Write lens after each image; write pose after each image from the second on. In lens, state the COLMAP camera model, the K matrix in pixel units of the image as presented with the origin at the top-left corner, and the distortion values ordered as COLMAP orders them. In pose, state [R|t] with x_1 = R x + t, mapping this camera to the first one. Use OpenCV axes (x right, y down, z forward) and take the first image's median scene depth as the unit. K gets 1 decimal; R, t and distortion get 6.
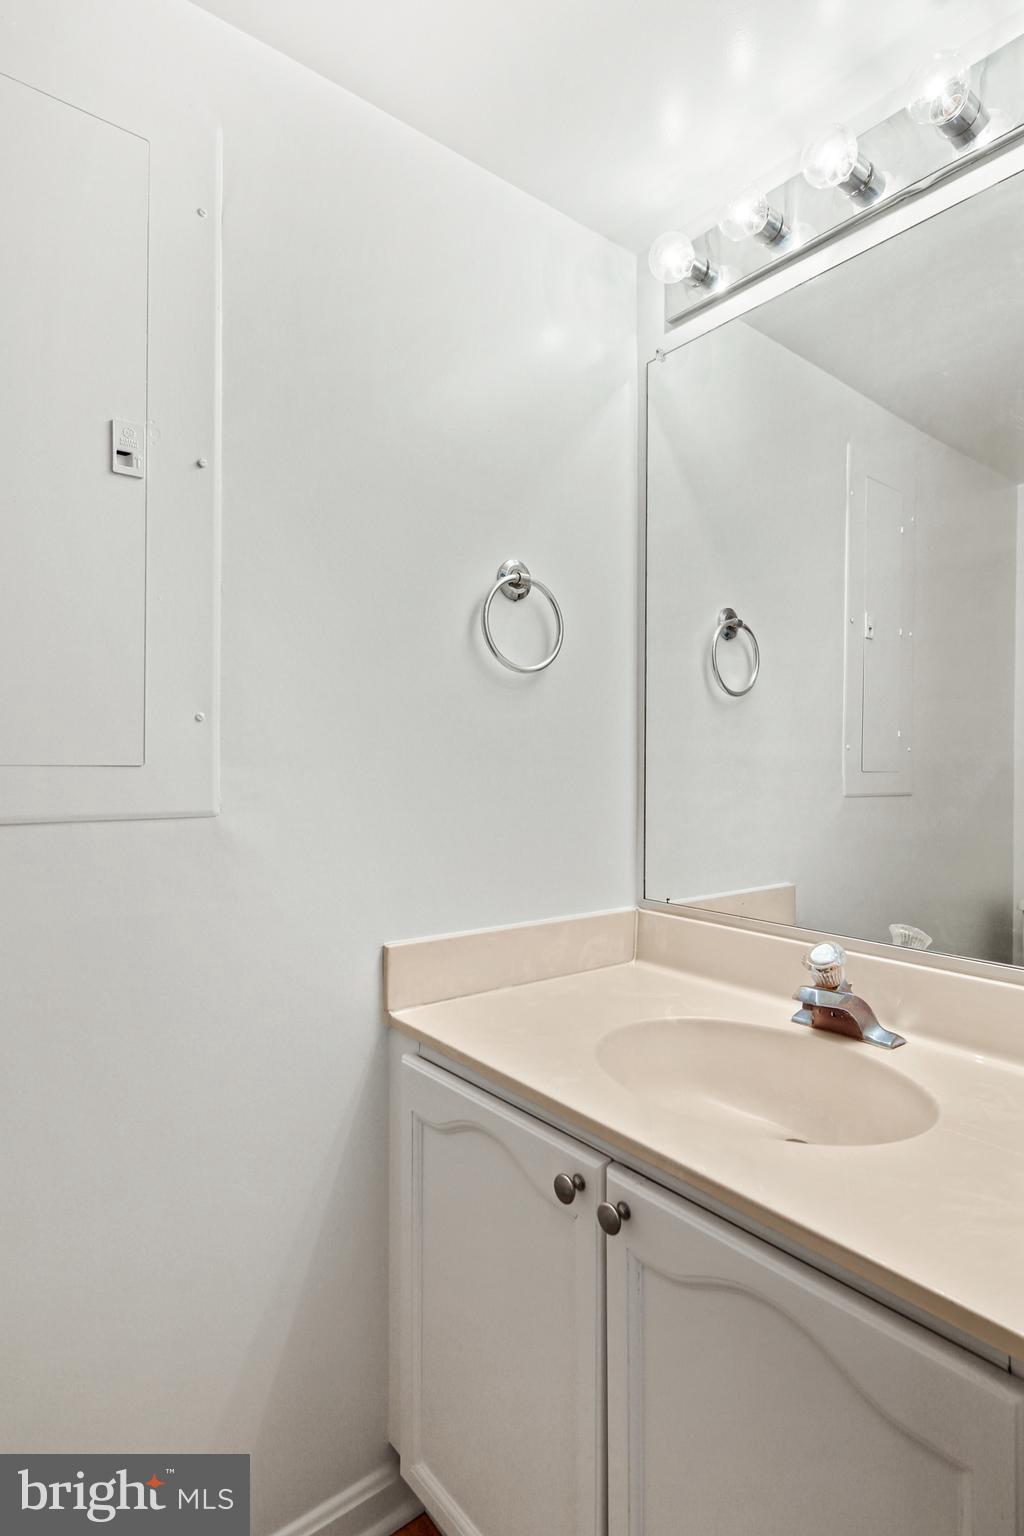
lens RADIAL K [[796.6, 0, 508.7], [0, 796.6, 770.2], [0, 0, 1]] dist [0.007326, -0.002330]
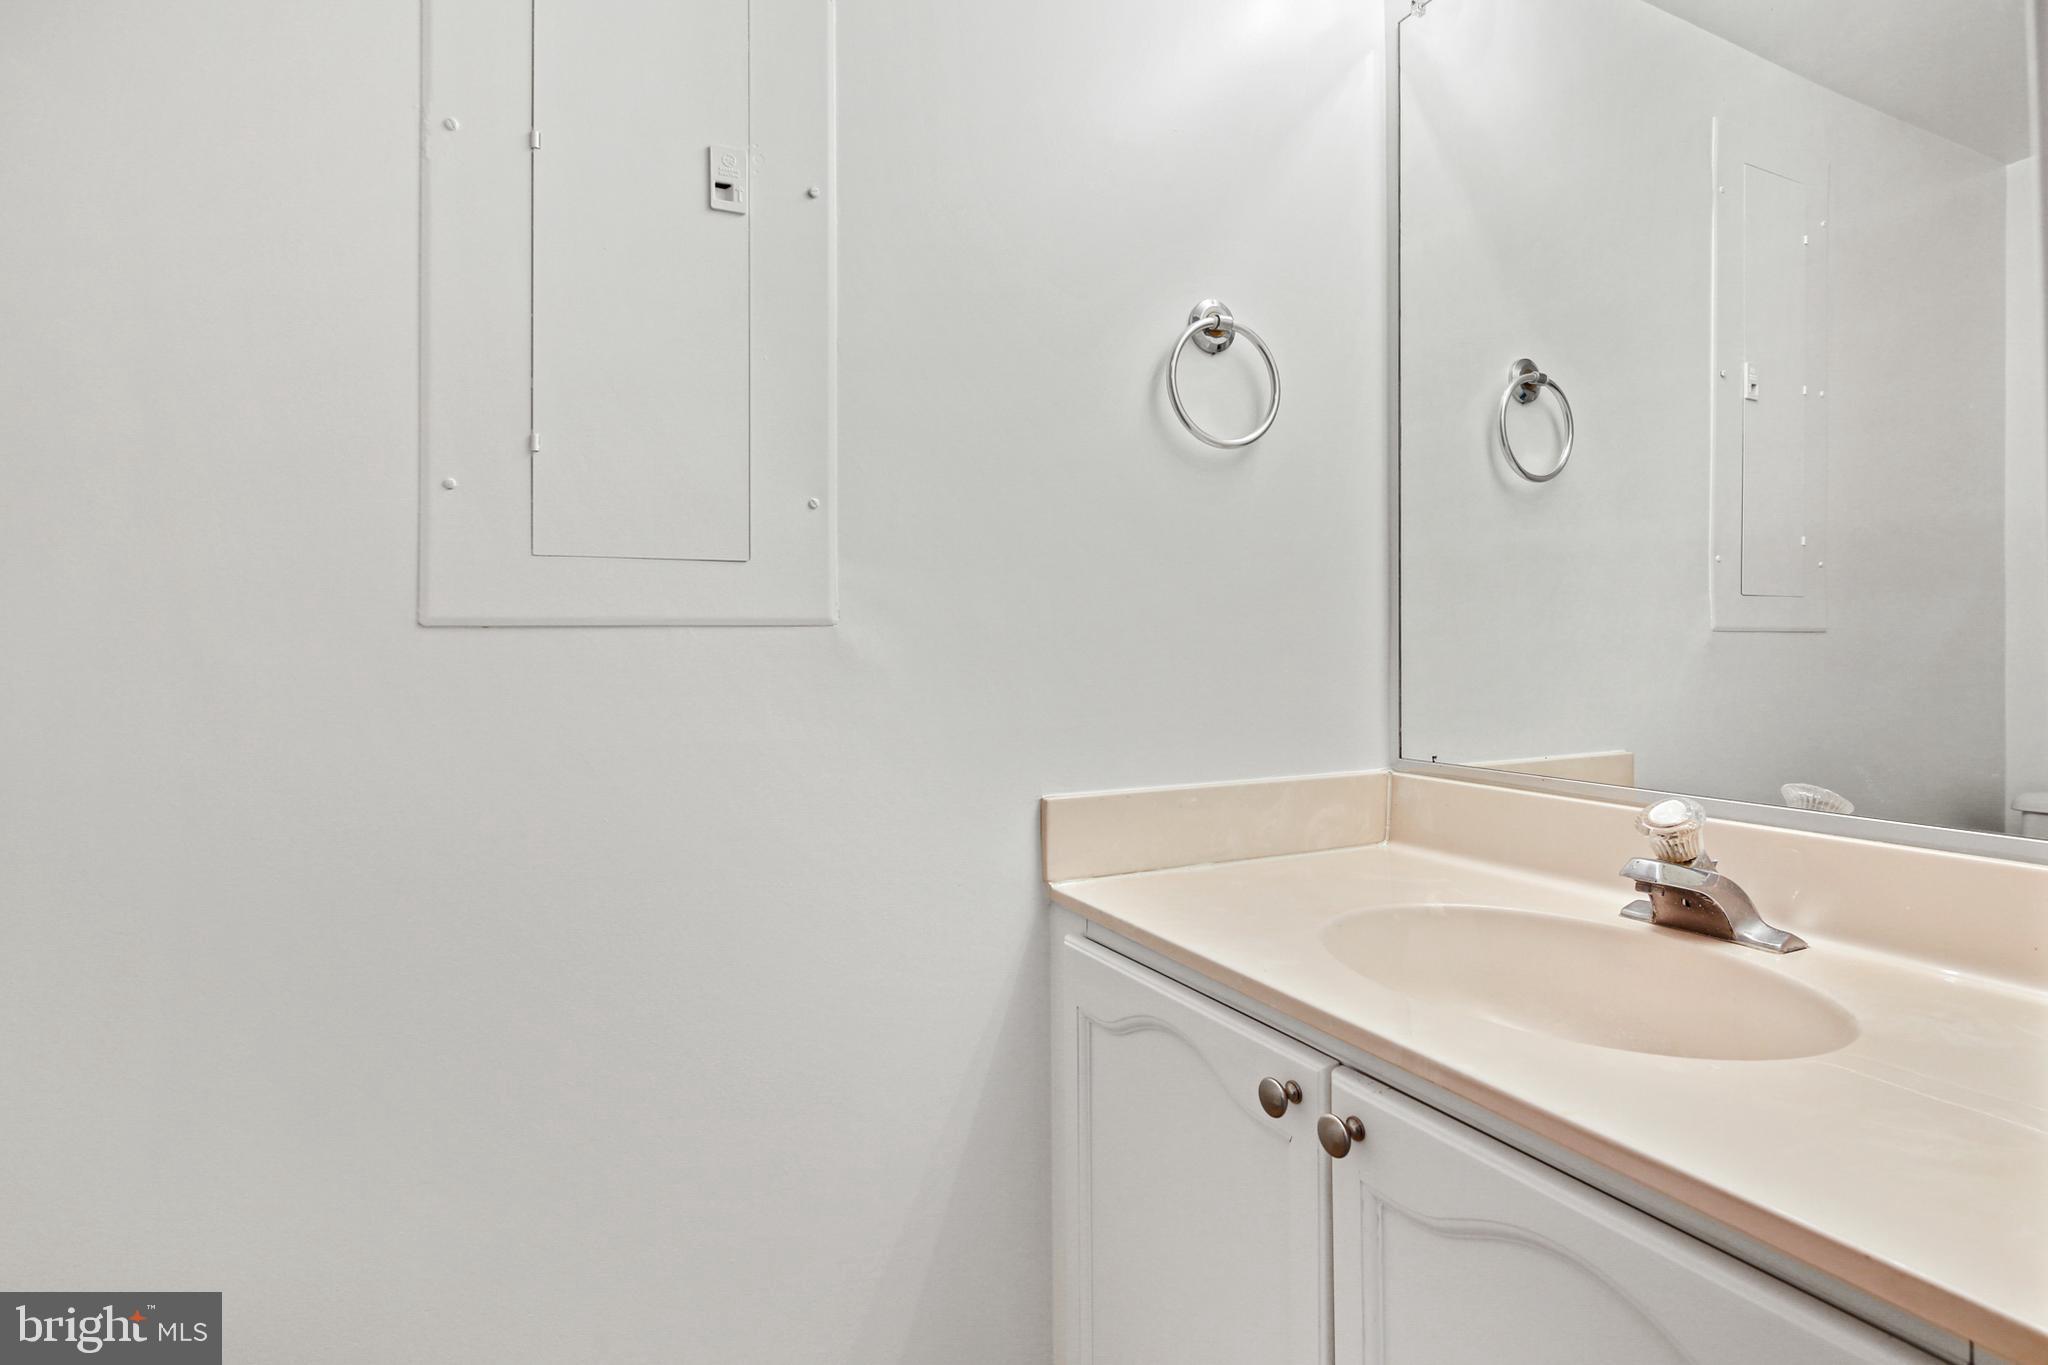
lens RADIAL K [[1012.4, 0, 1018.2], [0, 1012.4, 672.7], [0, 0, 1]] dist [0.009048, -0.005952]
pose [[0.977443, -0.008987, -0.211010, 0.030874], [0.009332, 0.999956, 0.000641, 0.096992], [0.210995, -0.002595, 0.977484, 0.027842]]
